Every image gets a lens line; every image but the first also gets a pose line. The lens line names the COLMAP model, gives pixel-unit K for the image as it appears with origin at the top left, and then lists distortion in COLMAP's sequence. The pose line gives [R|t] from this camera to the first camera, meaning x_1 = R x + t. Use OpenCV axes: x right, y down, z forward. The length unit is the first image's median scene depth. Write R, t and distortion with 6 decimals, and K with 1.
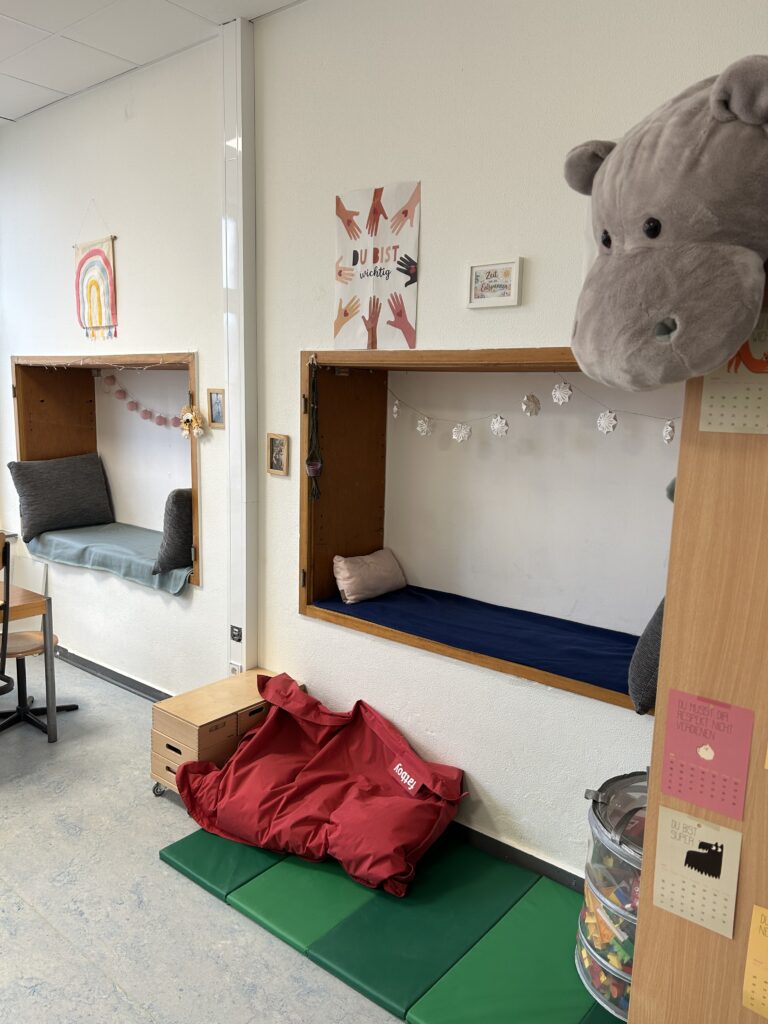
lens RADIAL K [[795.9, 0, 387.7], [0, 795.9, 516.3], [0, 0, 1]] dist [0.092010, -0.100401]
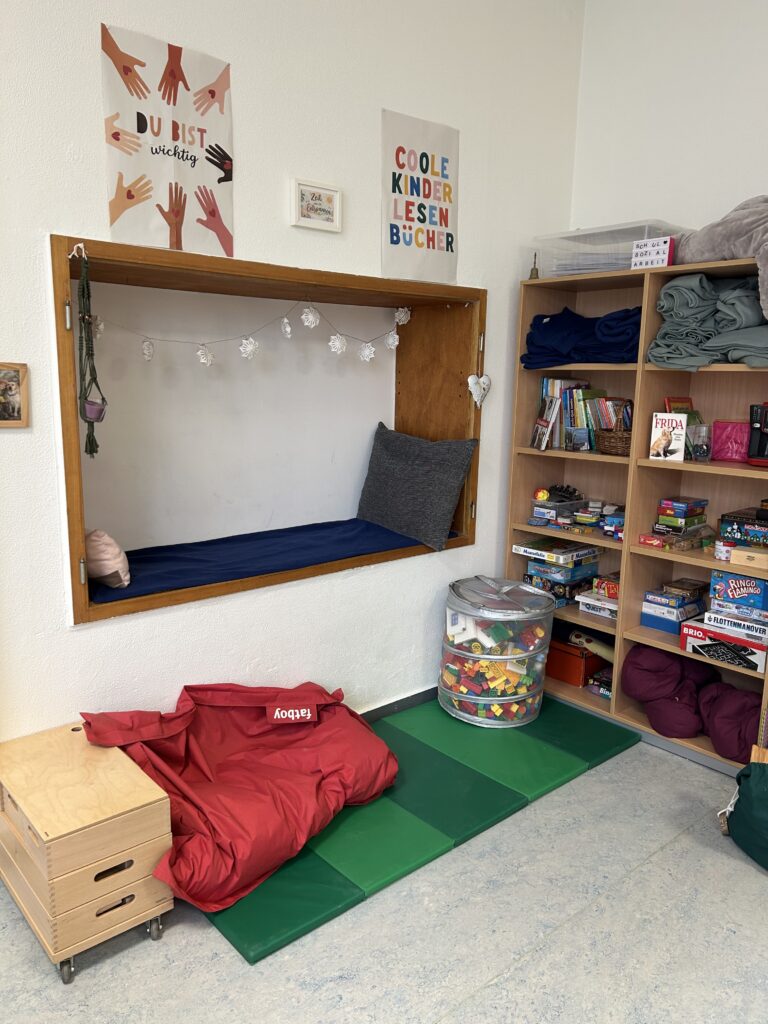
lens RADIAL K [[795.9, 0, 387.7], [0, 795.9, 516.3], [0, 0, 1]] dist [0.092010, -0.100401]
pose [[0.121604, -0.198931, 0.972440, -0.857229], [0.144208, 0.972856, 0.180983, -0.066072], [-0.982047, 0.118225, 0.146991, 0.719390]]
